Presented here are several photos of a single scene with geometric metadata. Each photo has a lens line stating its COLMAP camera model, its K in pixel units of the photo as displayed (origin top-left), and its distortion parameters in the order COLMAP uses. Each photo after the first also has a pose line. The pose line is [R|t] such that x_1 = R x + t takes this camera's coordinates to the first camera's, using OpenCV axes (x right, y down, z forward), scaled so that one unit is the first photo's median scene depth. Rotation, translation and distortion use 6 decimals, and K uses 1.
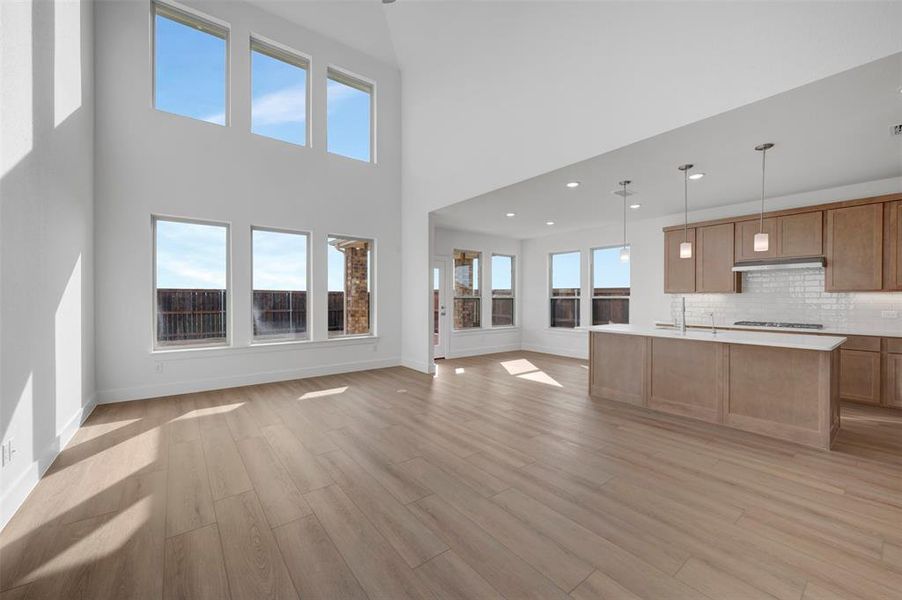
lens RADIAL K [[355.4, 0, 456.8], [0, 355.4, 299.0], [0, 0, 1]] dist [0.000393, 0.000033]
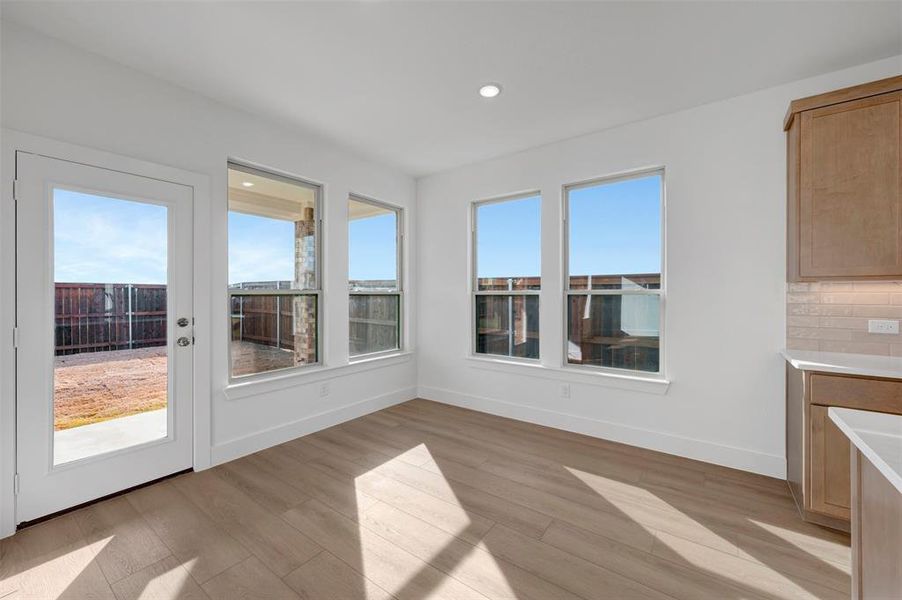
lens RADIAL K [[355.4, 0, 456.8], [0, 355.4, 299.0], [0, 0, 1]] dist [0.000393, 0.000033]
pose [[0.958131, -0.003471, 0.286308, 0.097725], [-0.000668, 0.999897, 0.014356, -0.002785], [-0.286329, -0.013947, 0.958030, 0.528163]]
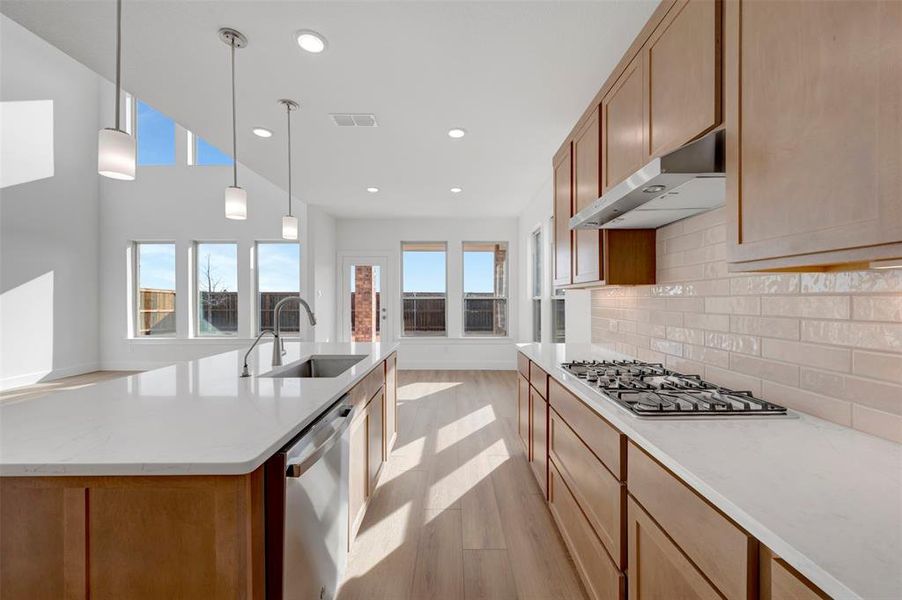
lens RADIAL K [[355.4, 0, 456.8], [0, 355.4, 299.0], [0, 0, 1]] dist [0.000393, 0.000033]
pose [[0.795097, 0.001732, -0.606480, 0.556092], [-0.003316, 0.999993, -0.001491, -0.002413], [0.606474, 0.003197, 0.795097, 0.357612]]
